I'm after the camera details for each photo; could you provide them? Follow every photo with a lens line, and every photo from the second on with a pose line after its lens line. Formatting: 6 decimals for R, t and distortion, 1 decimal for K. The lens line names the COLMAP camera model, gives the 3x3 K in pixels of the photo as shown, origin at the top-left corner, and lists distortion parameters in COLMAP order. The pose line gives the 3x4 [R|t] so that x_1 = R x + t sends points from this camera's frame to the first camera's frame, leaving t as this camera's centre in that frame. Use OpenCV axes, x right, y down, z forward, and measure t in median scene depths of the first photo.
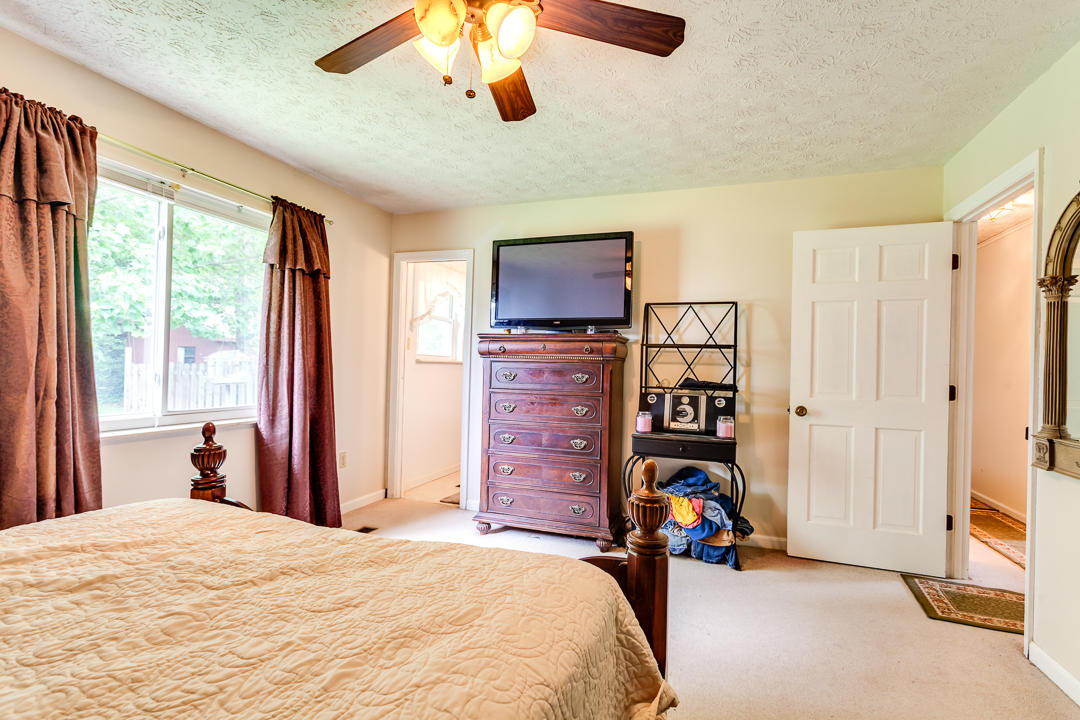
lens RADIAL K [[513.0, 0, 538.2], [0, 513.0, 362.5], [0, 0, 1]] dist [0.002142, 0.003799]
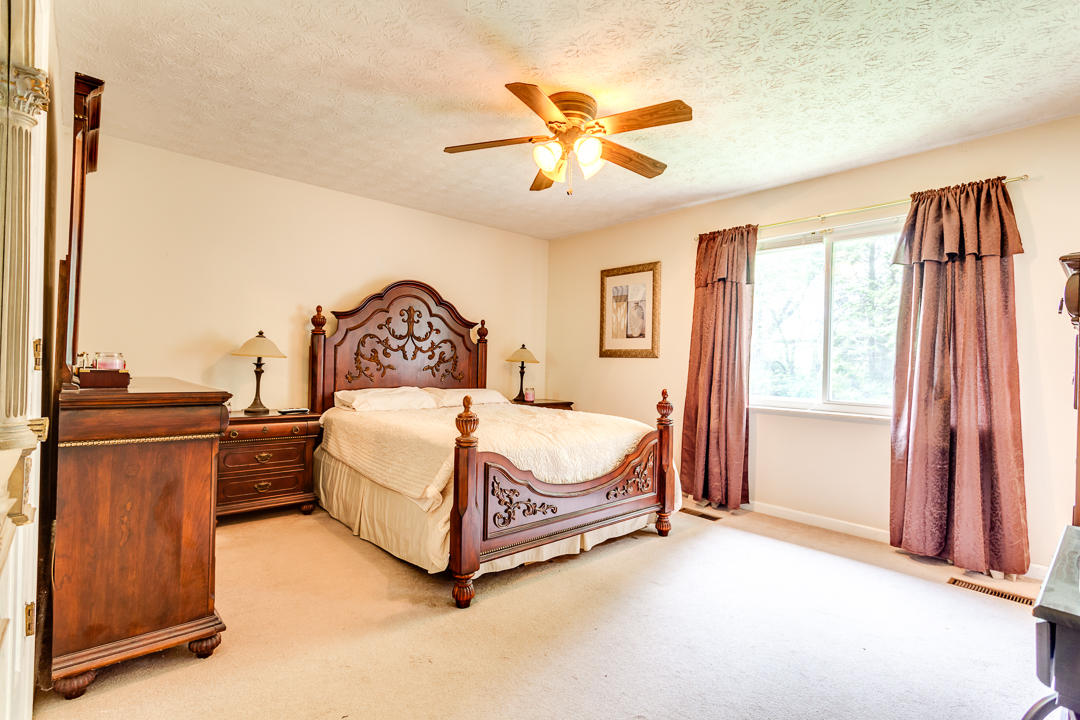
lens RADIAL K [[513.0, 0, 540.3], [0, 513.0, 360.5], [0, 0, 1]] dist [0.002142, 0.003799]
pose [[-0.525308, -0.025796, -0.850521, 0.822155], [-0.031062, 0.999456, -0.011128, 0.032254], [0.850345, 0.020573, -0.525823, 1.101582]]
